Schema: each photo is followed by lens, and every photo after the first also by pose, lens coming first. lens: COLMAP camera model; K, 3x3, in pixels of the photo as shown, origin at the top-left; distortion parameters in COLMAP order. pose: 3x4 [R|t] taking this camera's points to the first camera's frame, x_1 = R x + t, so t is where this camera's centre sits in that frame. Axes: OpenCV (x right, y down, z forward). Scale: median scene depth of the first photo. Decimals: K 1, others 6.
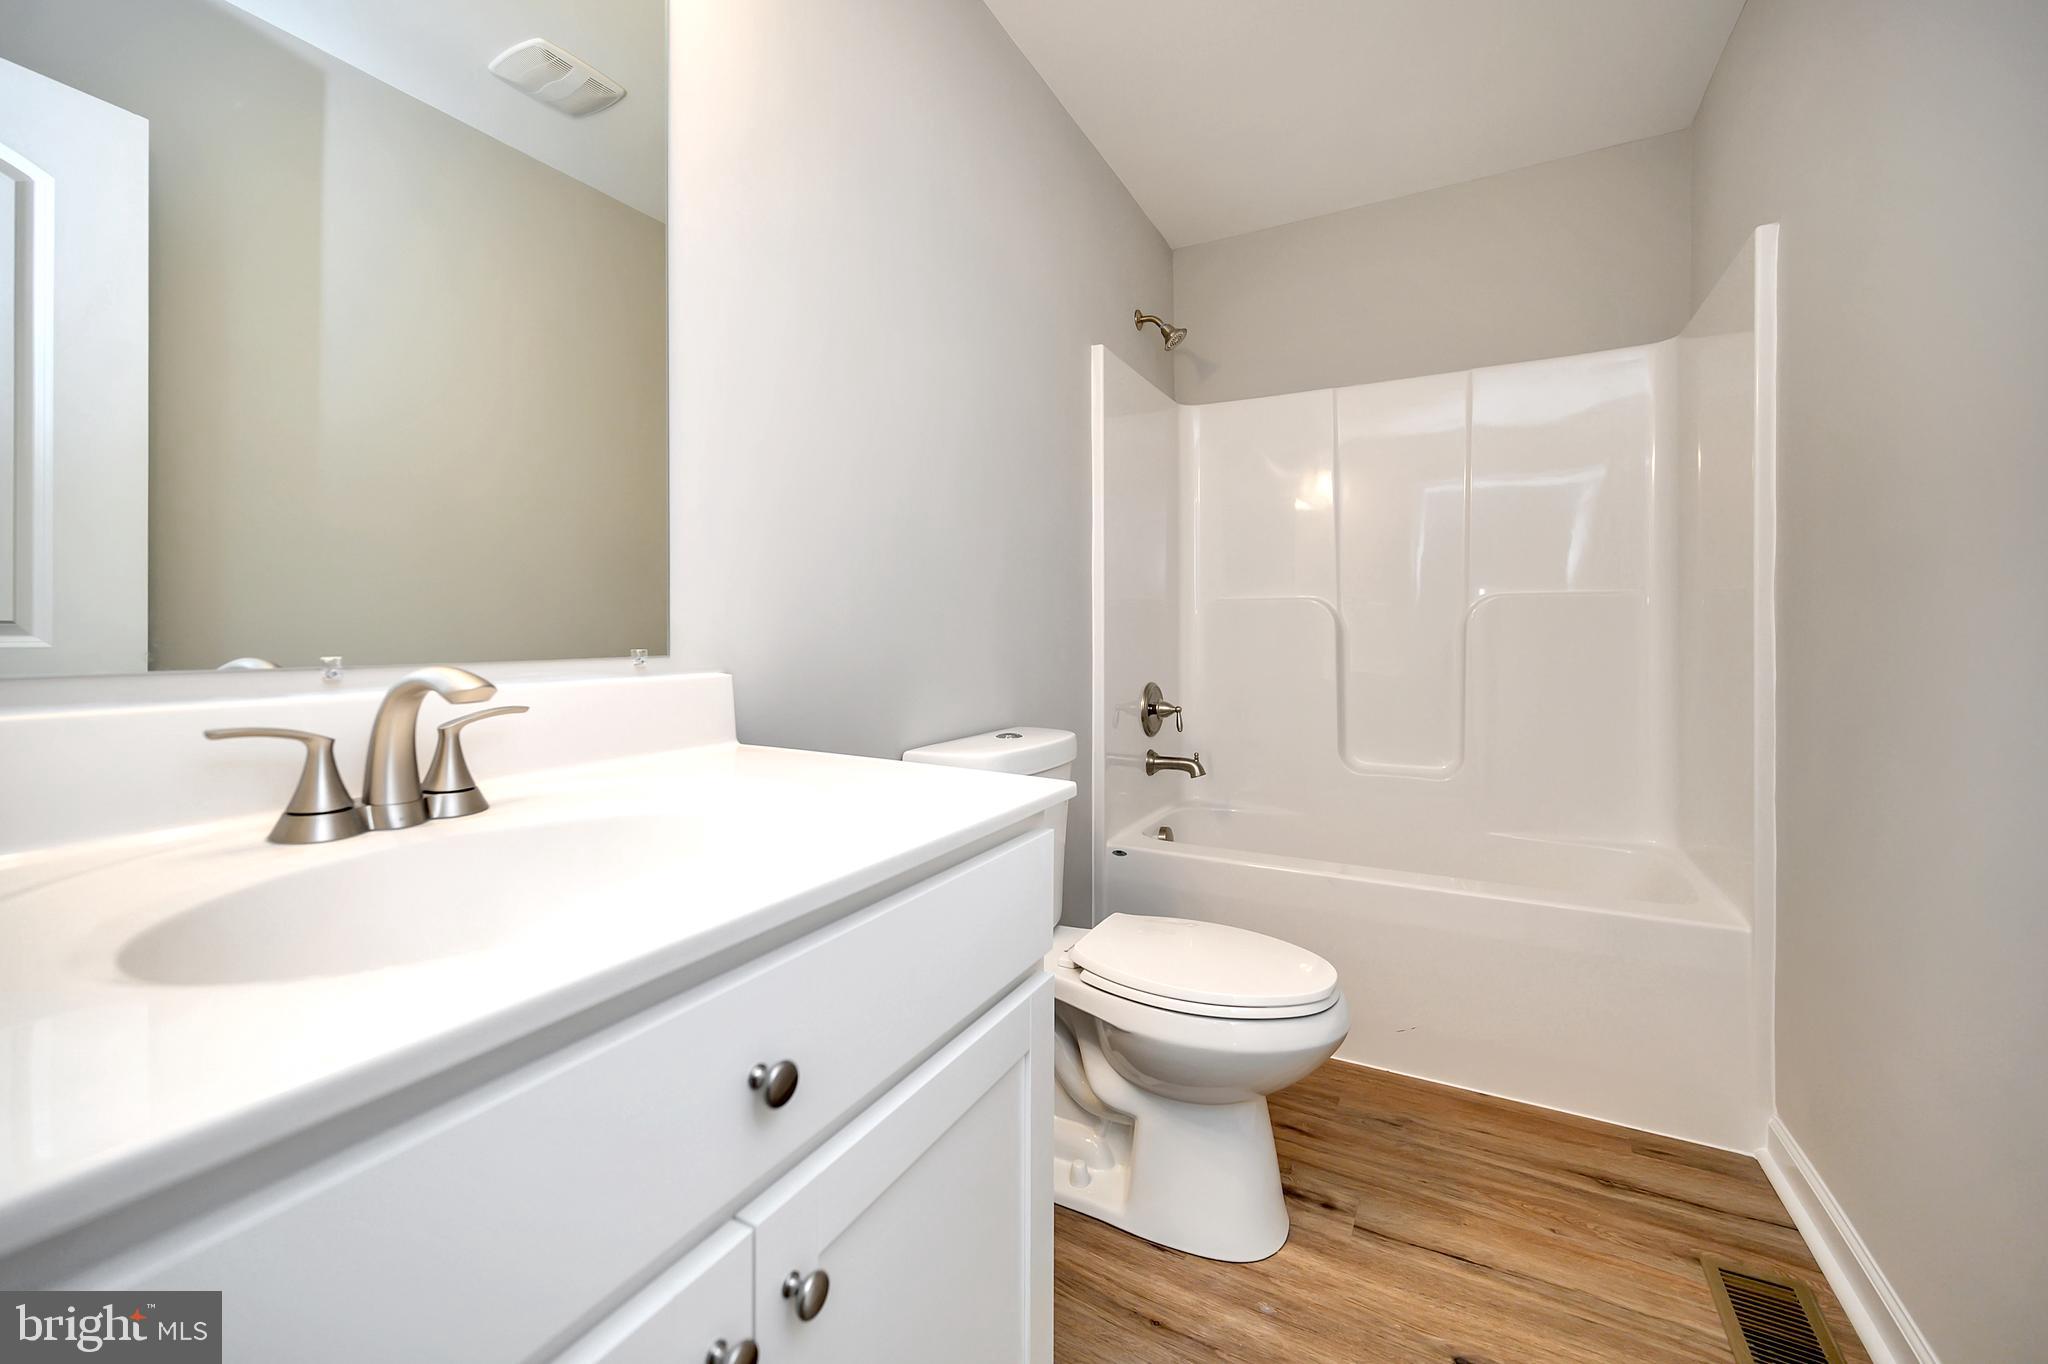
lens RADIAL K [[832.2, 0, 1003.9], [0, 832.2, 624.8], [0, 0, 1]] dist [0.000501, -0.000383]
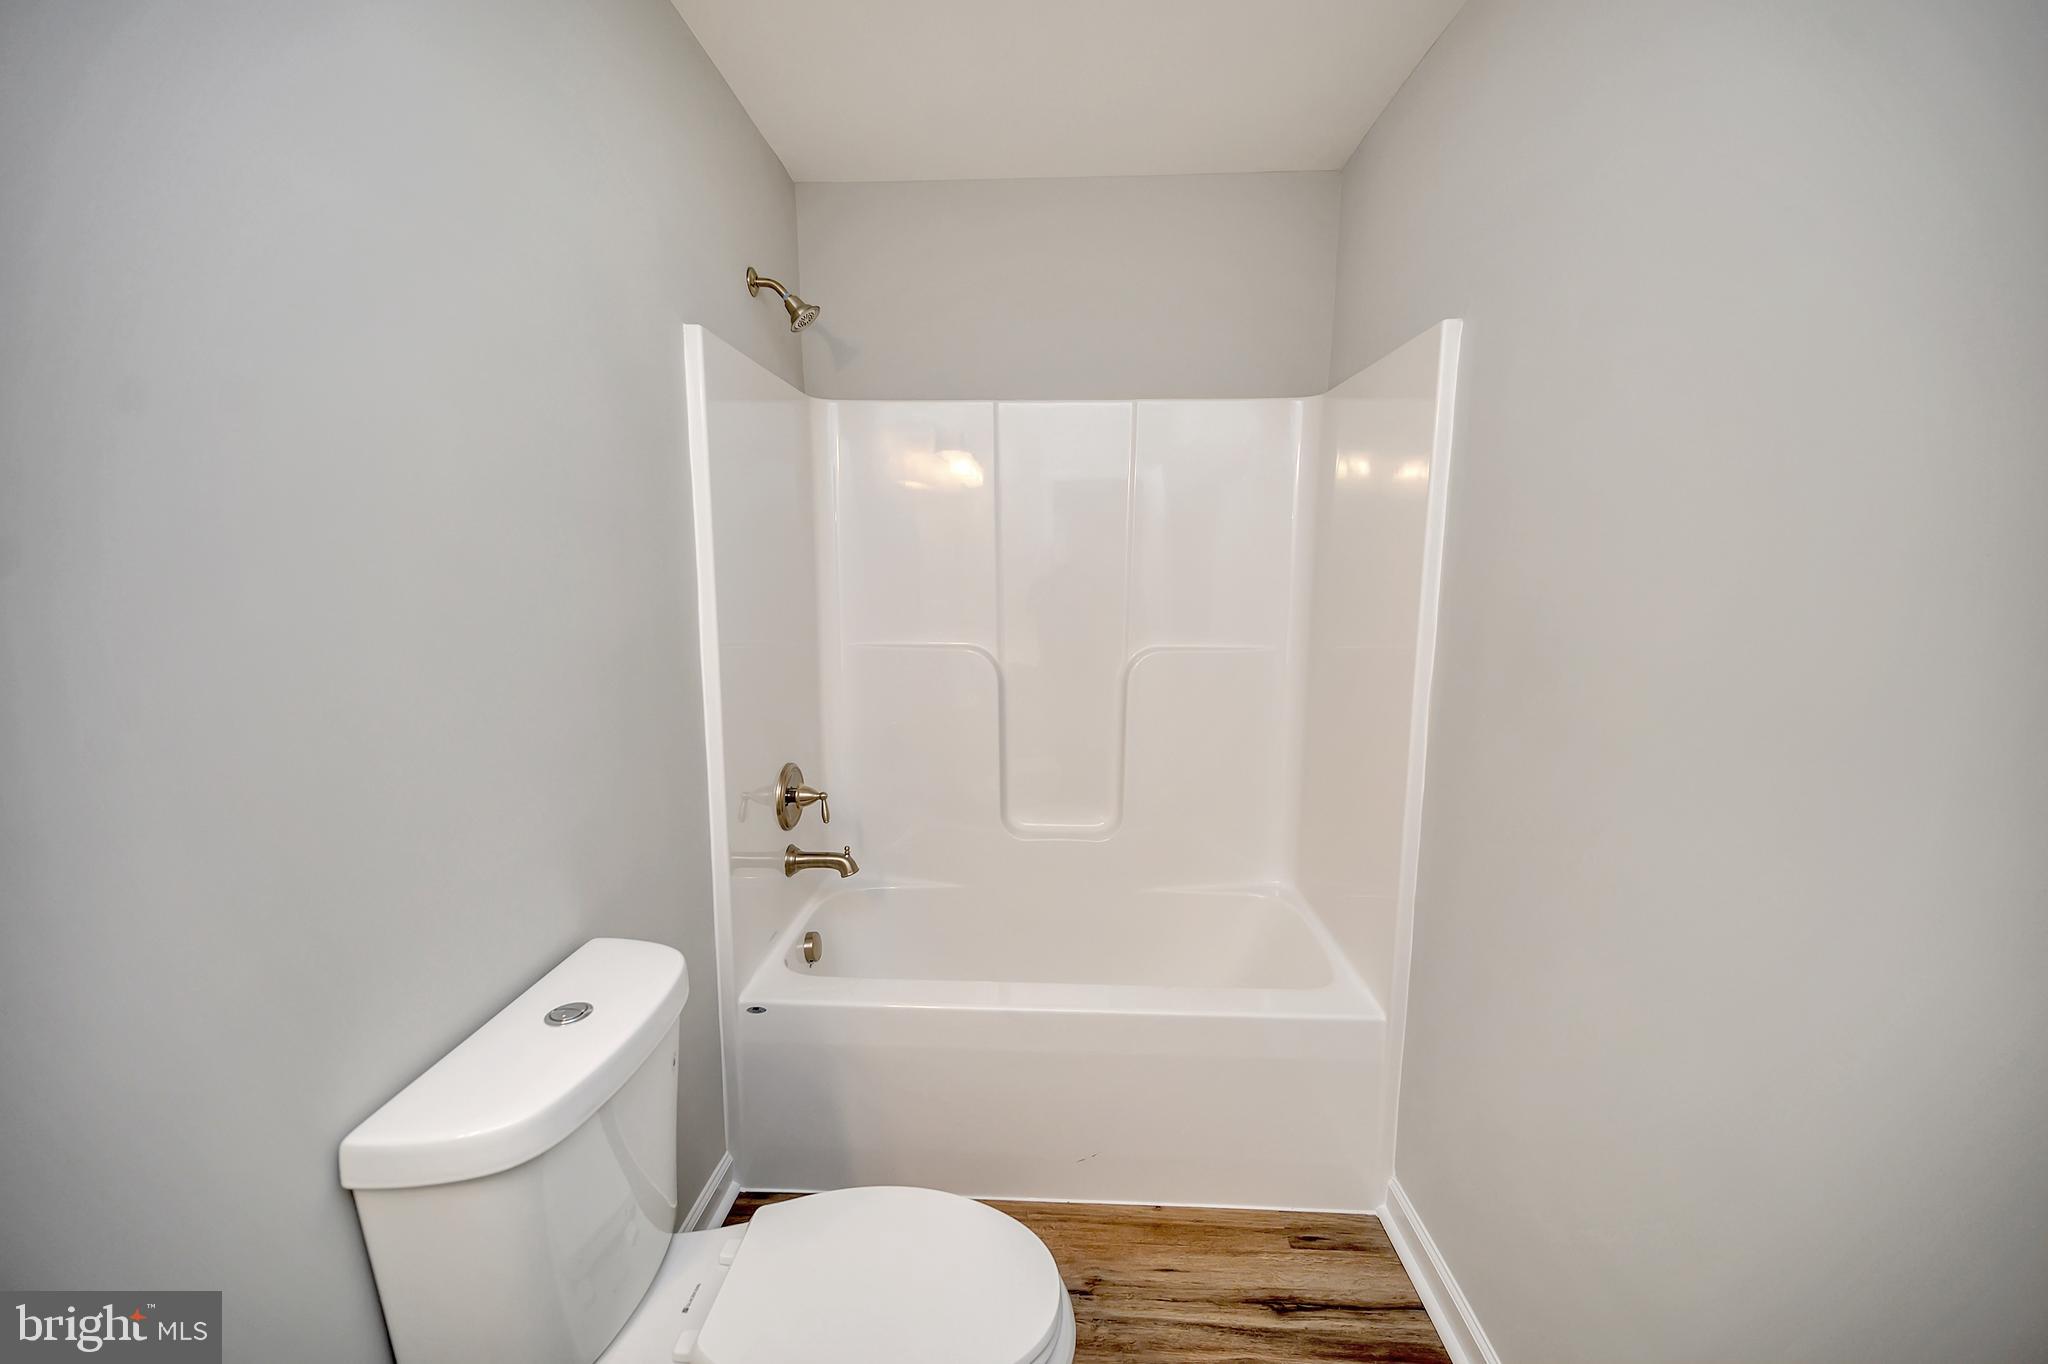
lens RADIAL K [[818.1, 0, 1025.2], [0, 818.1, 655.4], [0, 0, 1]] dist [0.000940, -0.000304]
pose [[0.889883, -0.059187, 0.452333, 0.037820], [-0.004700, 0.990306, 0.138827, -0.172699], [-0.456164, -0.125666, 0.880978, 0.265398]]
